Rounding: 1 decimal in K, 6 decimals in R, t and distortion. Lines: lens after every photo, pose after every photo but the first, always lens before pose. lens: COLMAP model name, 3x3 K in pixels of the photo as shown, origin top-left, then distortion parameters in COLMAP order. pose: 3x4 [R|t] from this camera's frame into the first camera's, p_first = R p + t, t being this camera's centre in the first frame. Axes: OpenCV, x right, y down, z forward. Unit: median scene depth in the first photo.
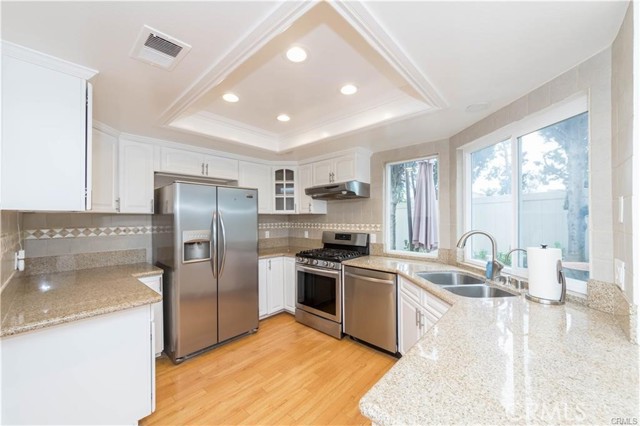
lens RADIAL K [[244.4, 0, 320.0], [0, 244.4, 213.0], [0, 0, 1]] dist [-0.000435, -0.000058]
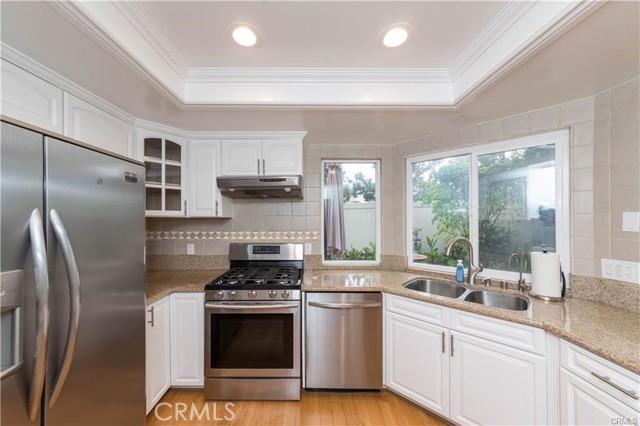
lens RADIAL K [[231.0, 0, 312.7], [0, 231.0, 217.3], [0, 0, 1]] dist [0.000417, 0.000039]
pose [[0.742822, 0.011732, 0.669386, -0.290496], [-0.016936, 0.999856, 0.001270, -0.002557], [-0.669274, -0.012280, 0.742914, 0.427257]]
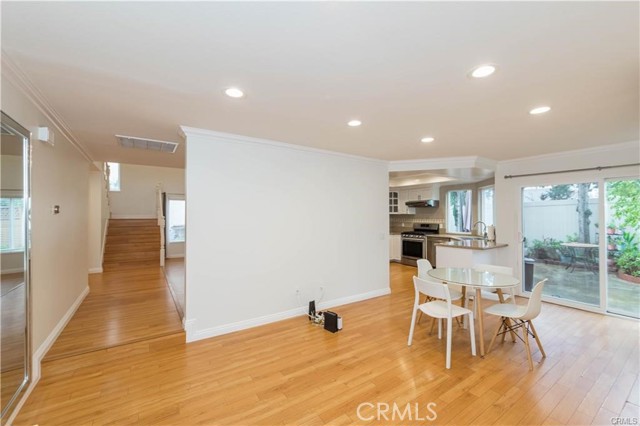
lens RADIAL K [[263.6, 0, 306.6], [0, 263.6, 210.1], [0, 0, 1]] dist [0.002029, -0.000083]
pose [[0.962327, -0.001090, -0.271892, -0.283726], [0.001057, 0.999999, -0.000268, -0.036820], [0.271892, -0.000029, 0.962328, -1.537289]]
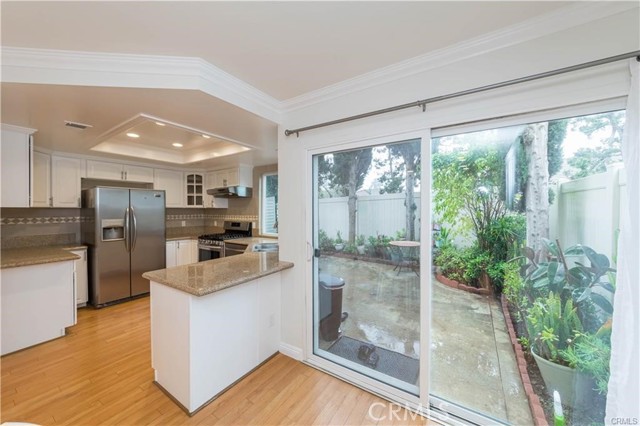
lens RADIAL K [[238.8, 0, 318.4], [0, 238.8, 209.7], [0, 0, 1]] dist [0.000047, -0.000006]
pose [[0.988998, 0.004610, 0.147854, 0.392633], [-0.006783, 0.999876, 0.014196, -0.012623], [-0.147770, -0.015042, 0.988907, -0.469344]]
